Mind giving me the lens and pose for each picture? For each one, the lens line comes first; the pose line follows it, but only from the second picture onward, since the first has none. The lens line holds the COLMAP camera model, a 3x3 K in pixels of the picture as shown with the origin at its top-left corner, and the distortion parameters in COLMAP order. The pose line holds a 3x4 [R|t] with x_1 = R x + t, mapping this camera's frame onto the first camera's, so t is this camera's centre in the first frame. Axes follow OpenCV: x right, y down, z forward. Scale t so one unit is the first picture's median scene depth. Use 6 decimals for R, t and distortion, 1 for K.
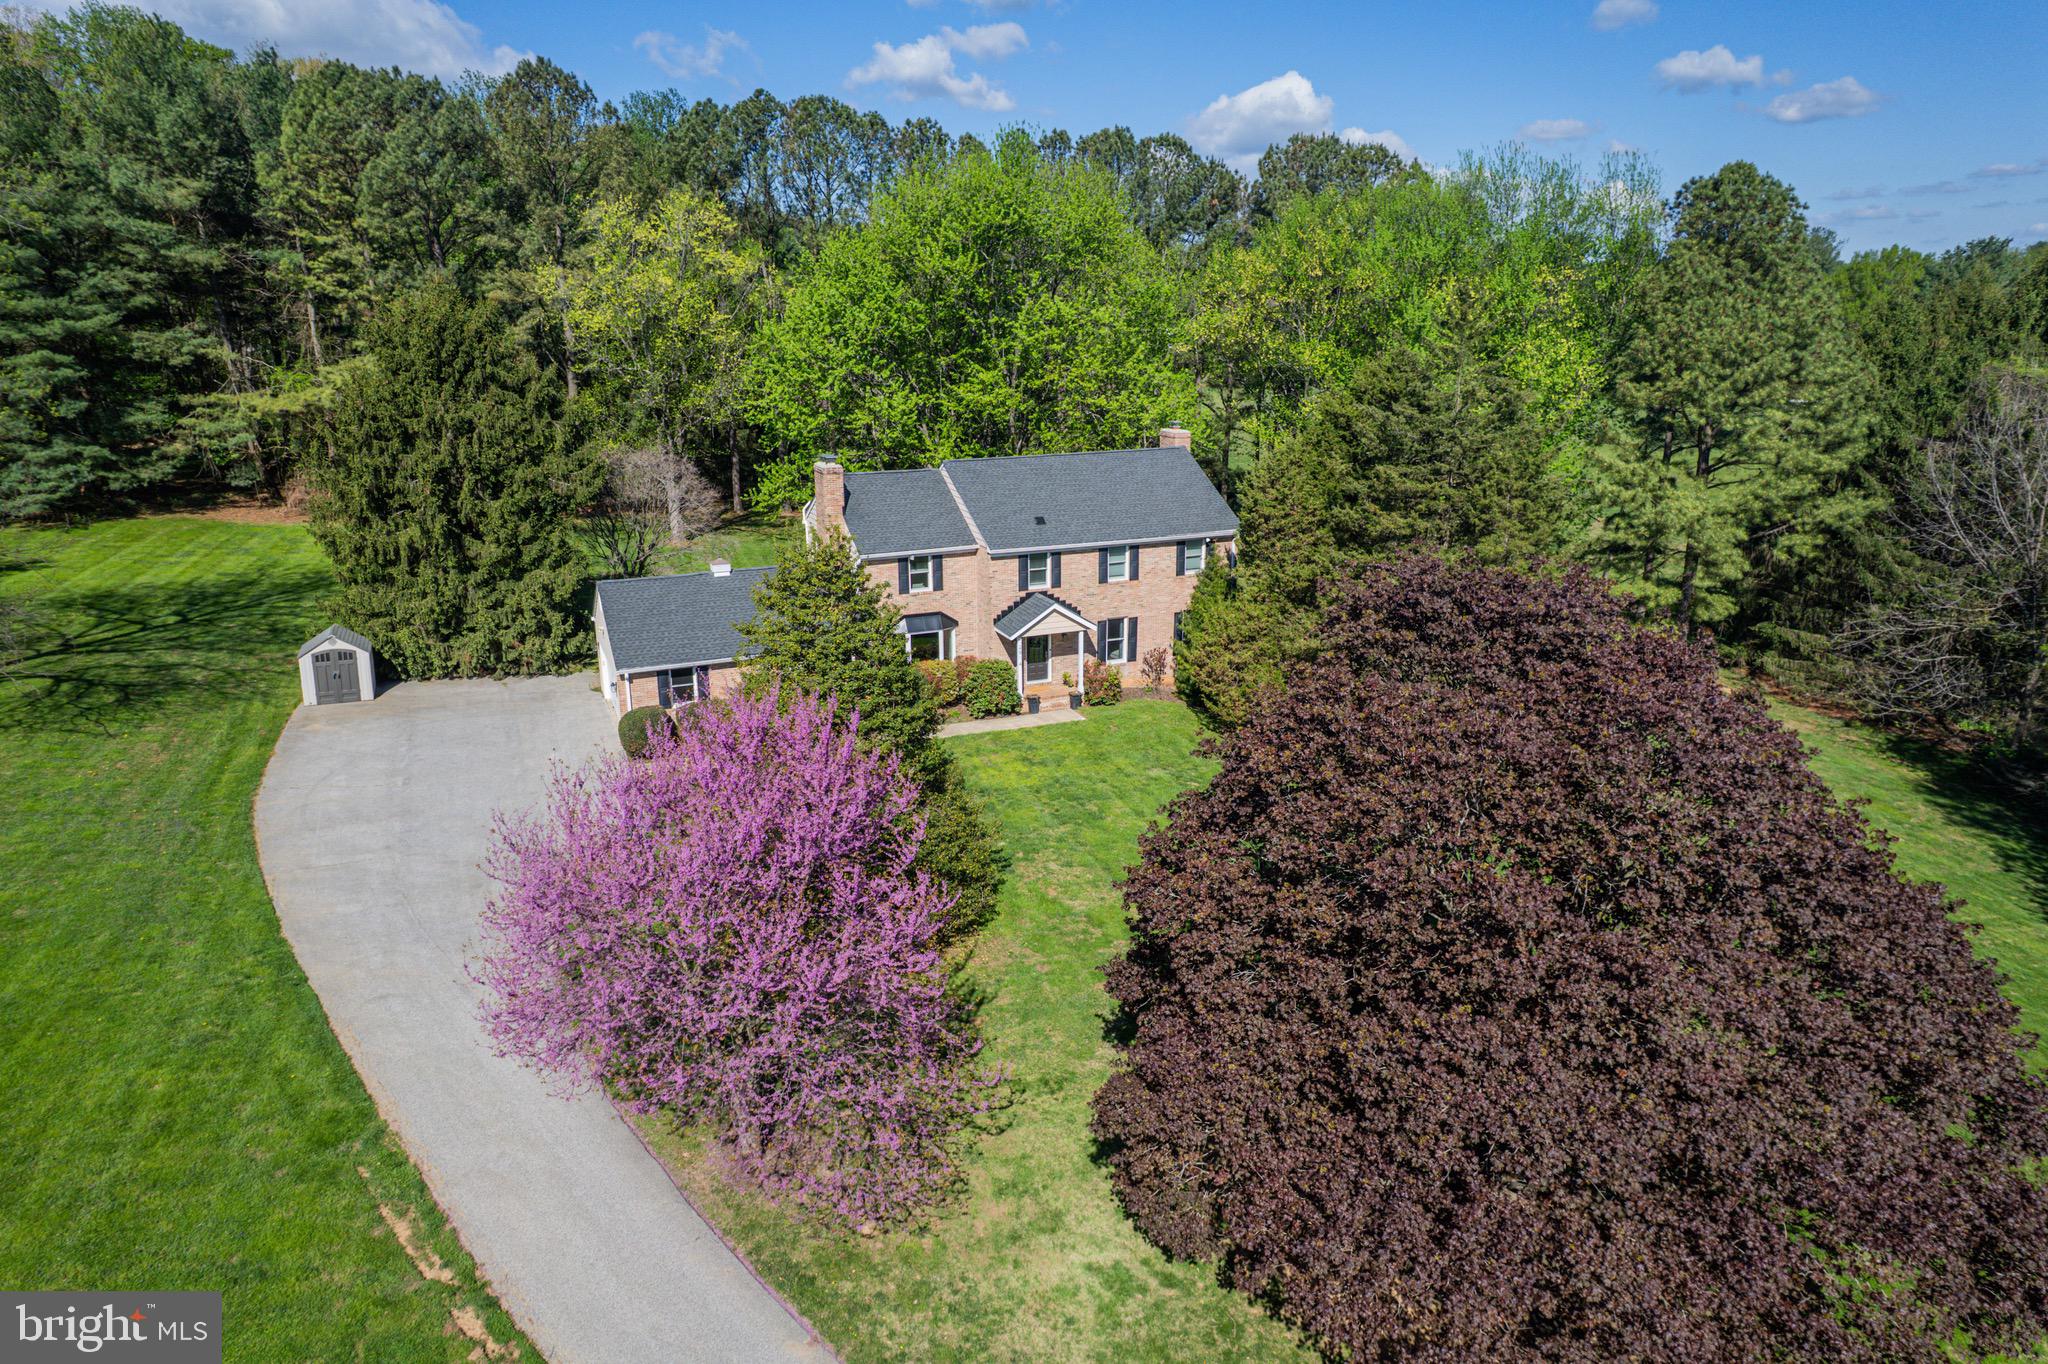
lens RADIAL K [[1311.3, 0, 1014.7], [0, 1311.3, 678.6], [0, 0, 1]] dist [-0.074452, 0.057654]
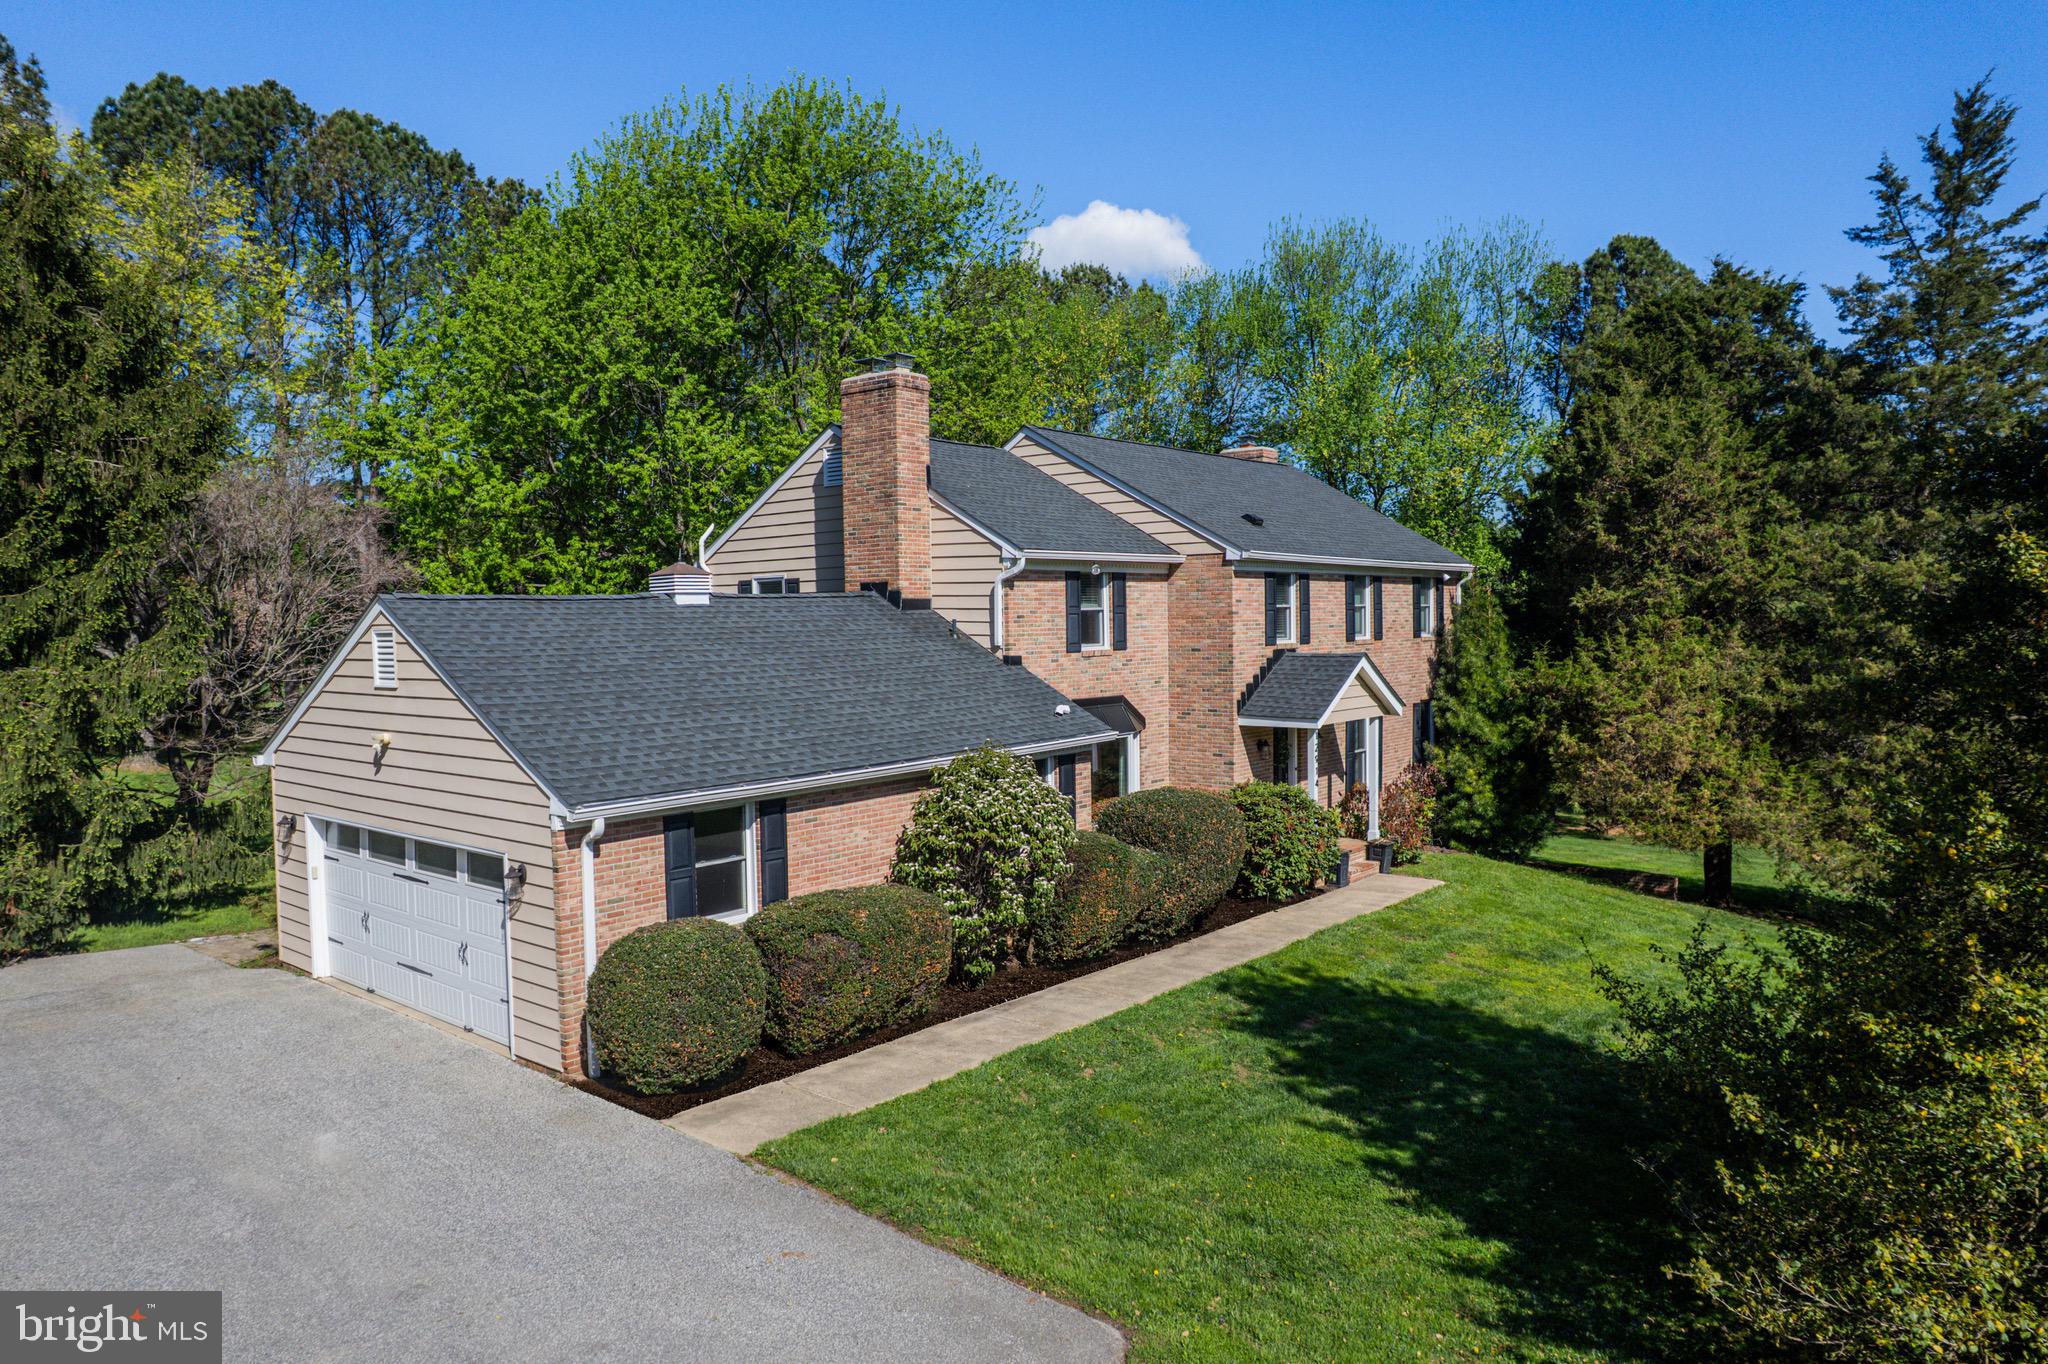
lens RADIAL K [[1338.1, 0, 1024.0], [0, 1338.1, 682.0], [0, 0, 1]] dist [-0.079751, 0.064300]
pose [[0.887566, -0.027995, 0.459830, -0.310536], [0.134600, 0.970356, -0.200728, 0.036093], [-0.440579, 0.240052, 0.865023, 0.600165]]
